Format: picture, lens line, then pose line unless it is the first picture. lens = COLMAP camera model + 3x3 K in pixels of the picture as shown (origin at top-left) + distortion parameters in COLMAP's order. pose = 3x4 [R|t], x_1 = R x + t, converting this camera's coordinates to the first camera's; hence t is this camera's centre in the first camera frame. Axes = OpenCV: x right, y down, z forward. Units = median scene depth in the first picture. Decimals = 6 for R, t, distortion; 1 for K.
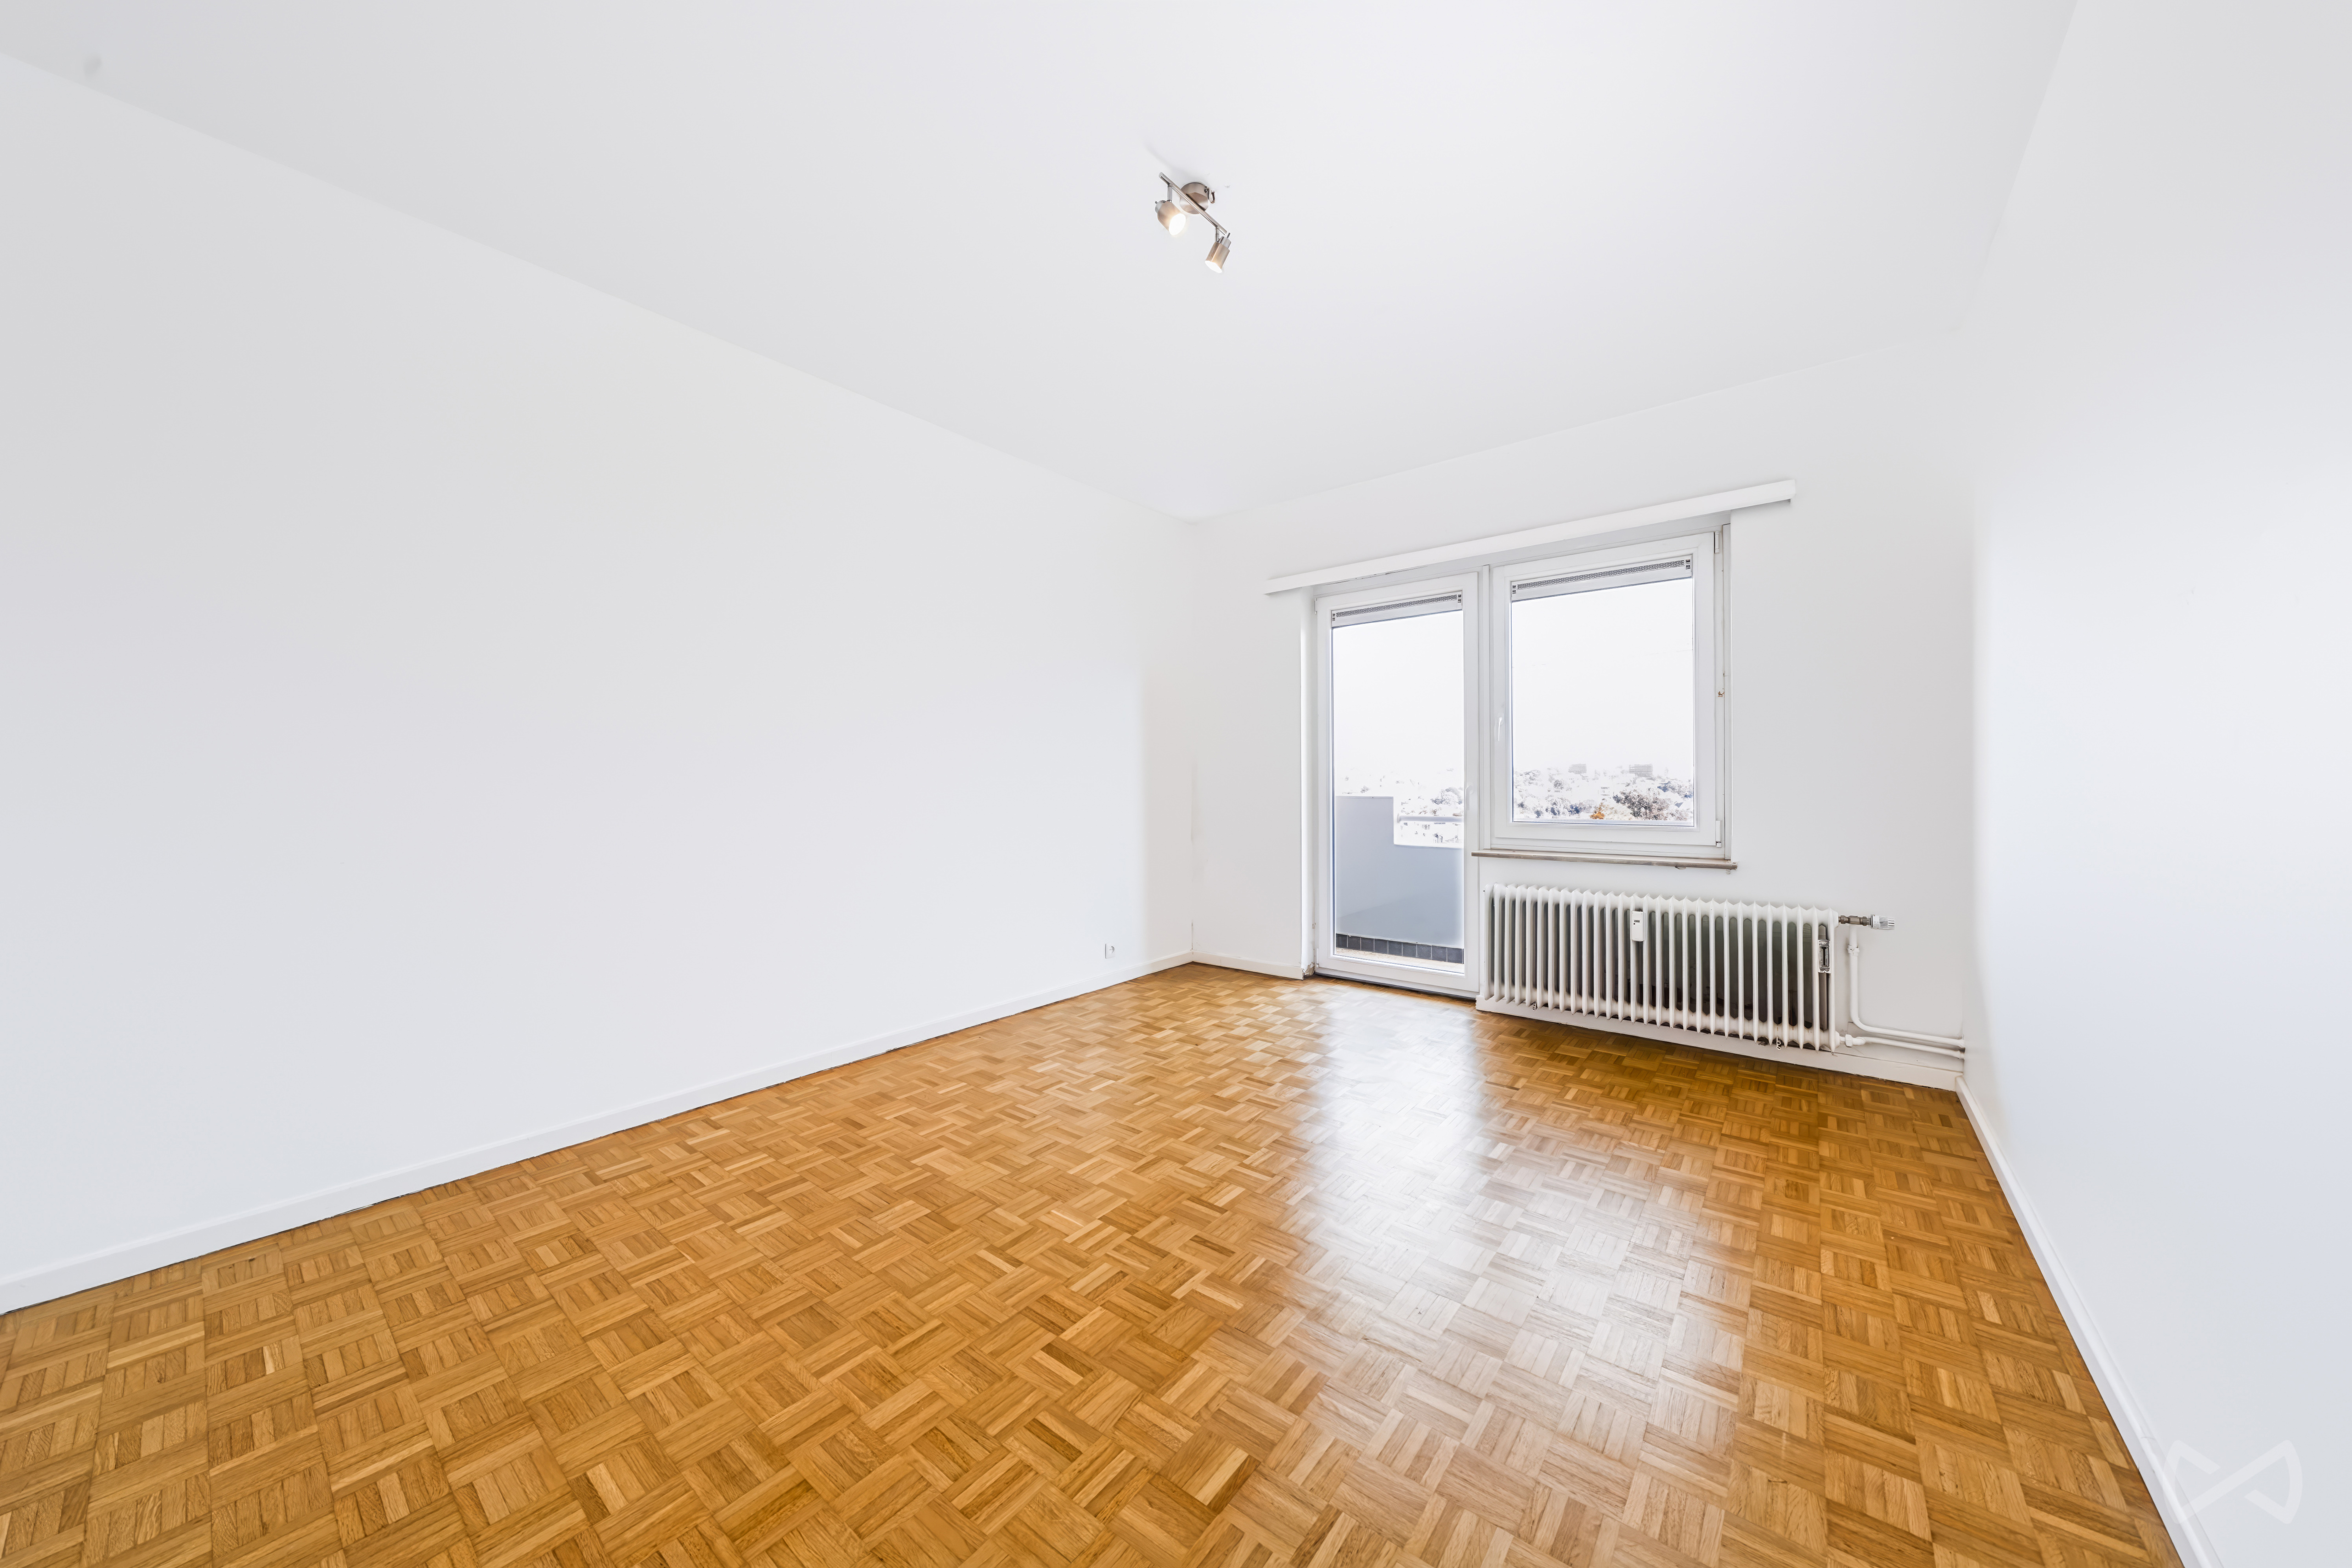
lens RADIAL K [[804.3, 0, 1189.7], [0, 804.3, 773.8], [0, 0, 1]] dist [-0.000078, -0.000010]
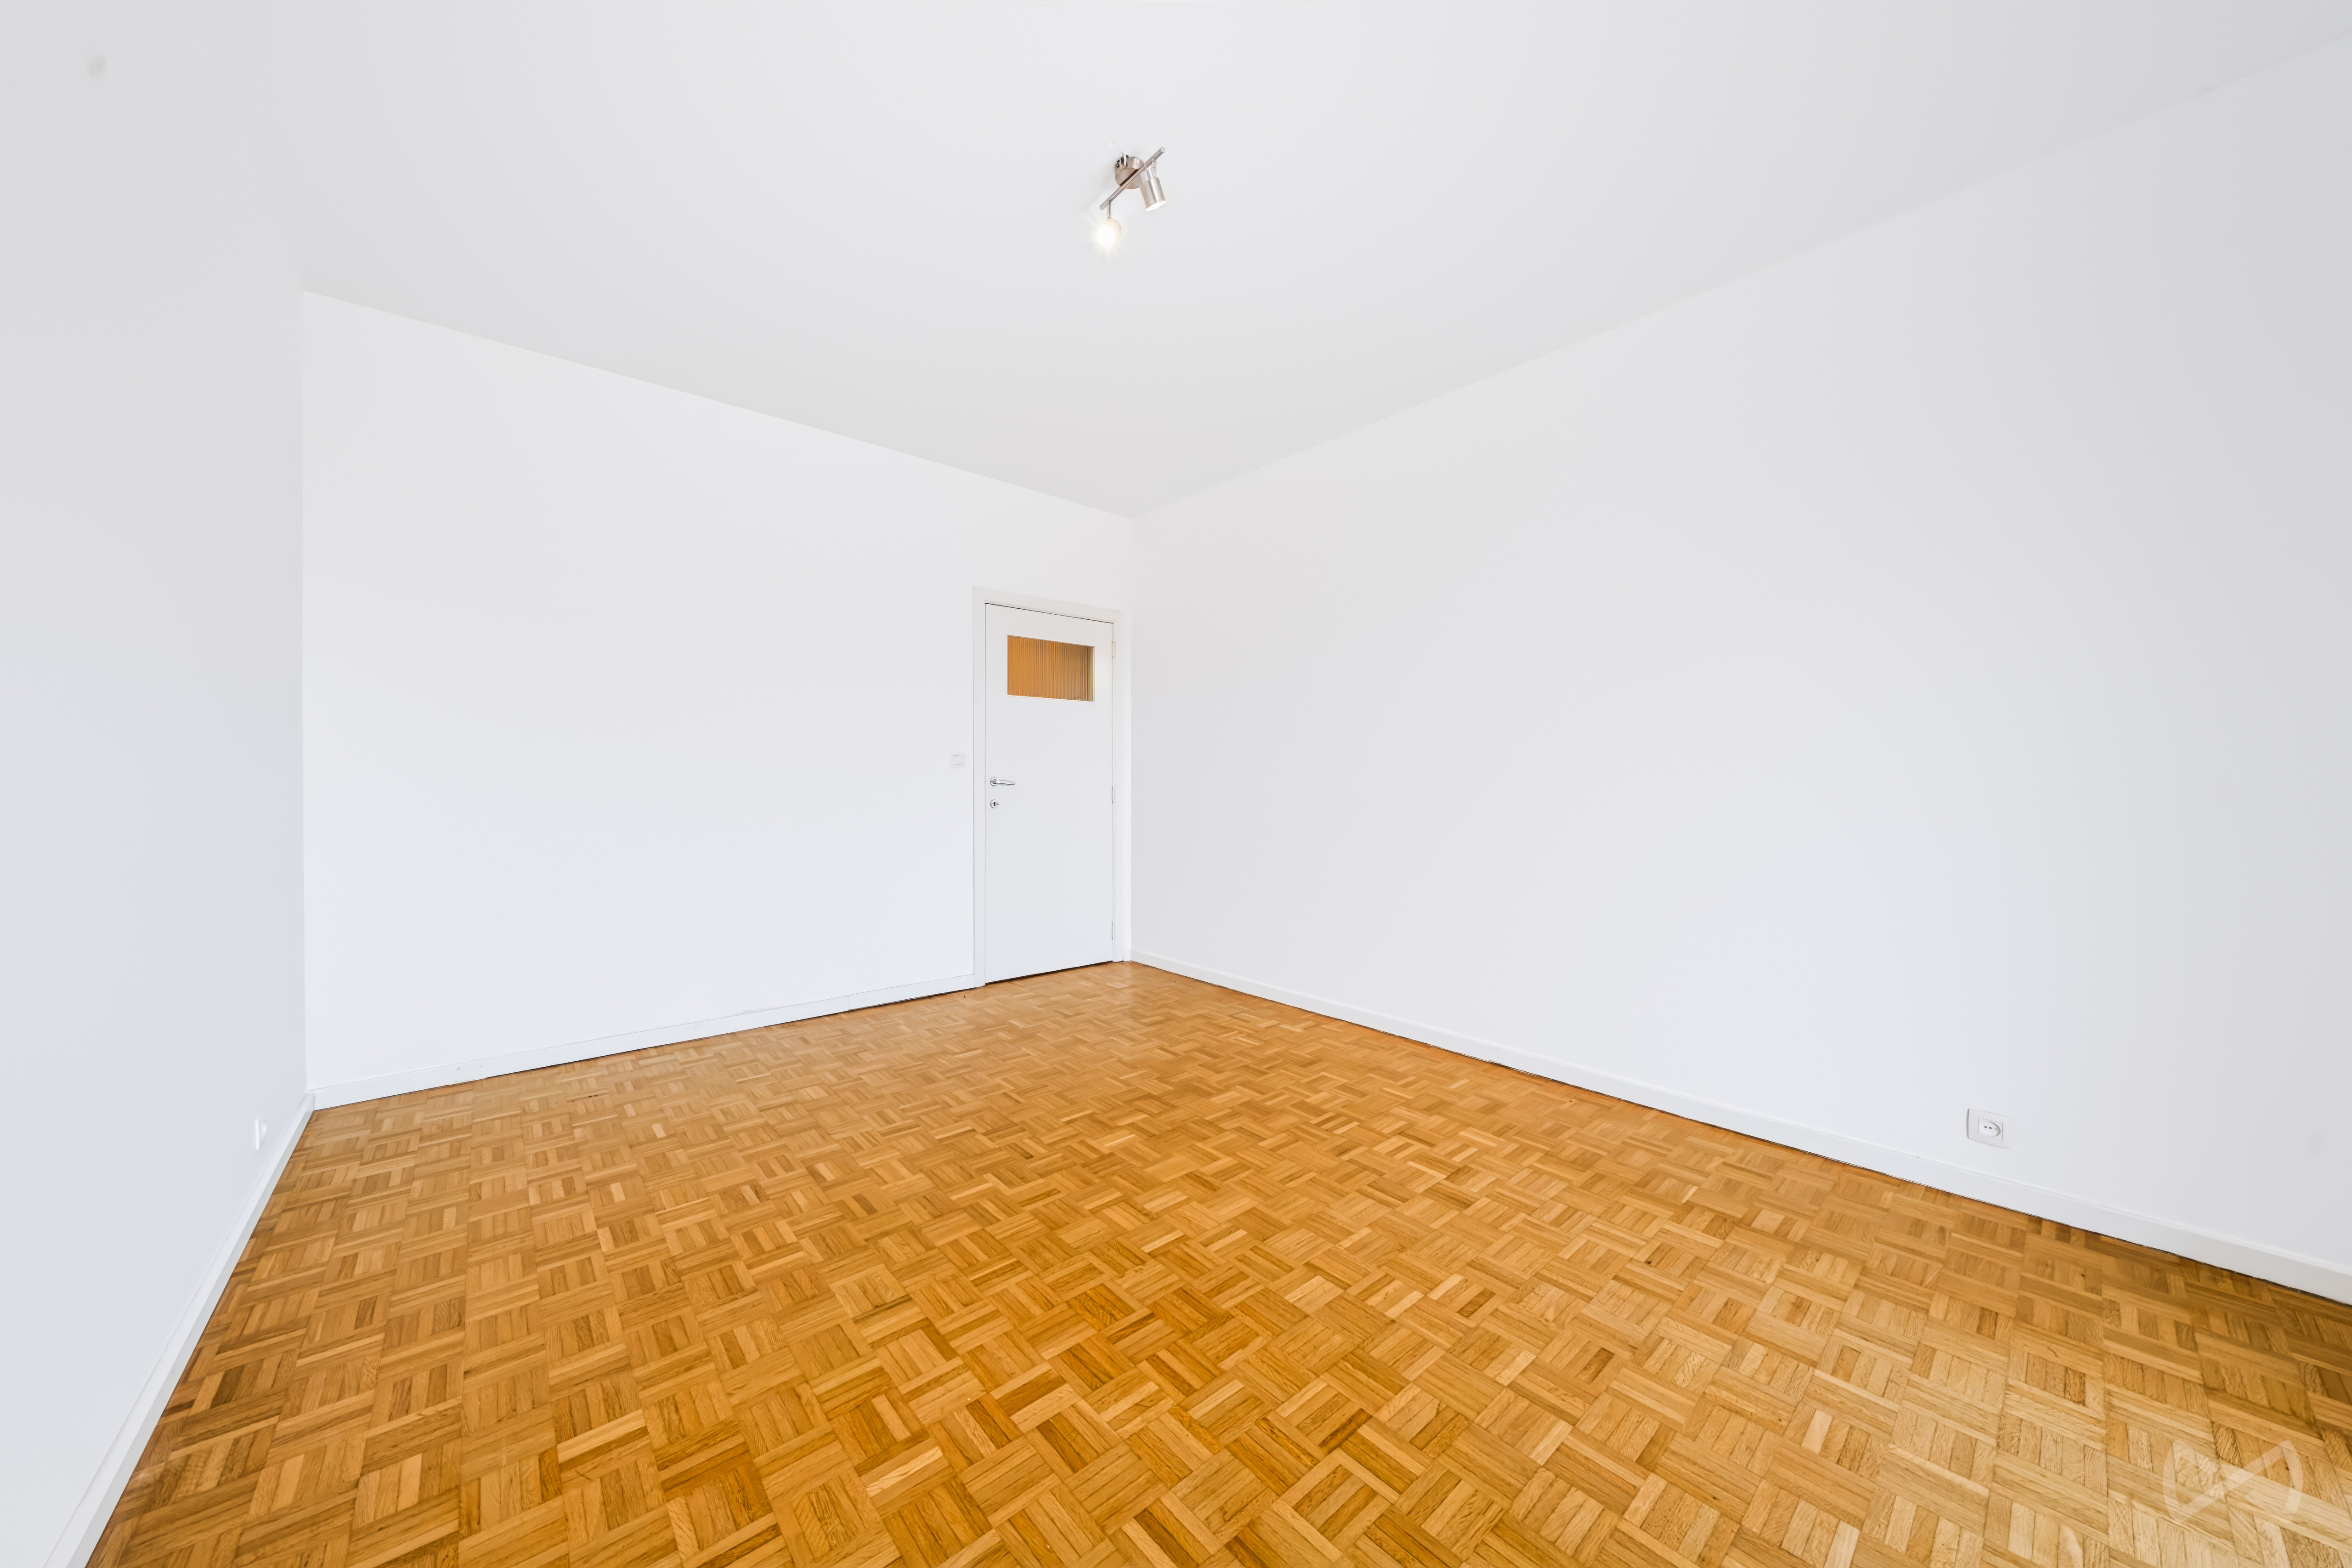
lens RADIAL K [[804.3, 0, 1176.2], [0, 804.3, 782.6], [0, 0, 1]] dist [-0.000078, -0.000010]
pose [[-0.200624, 0.011084, -0.979606, 0.871264], [0.009222, 0.999913, 0.009425, 0.002590], [0.979625, -0.007143, -0.200708, 1.145295]]
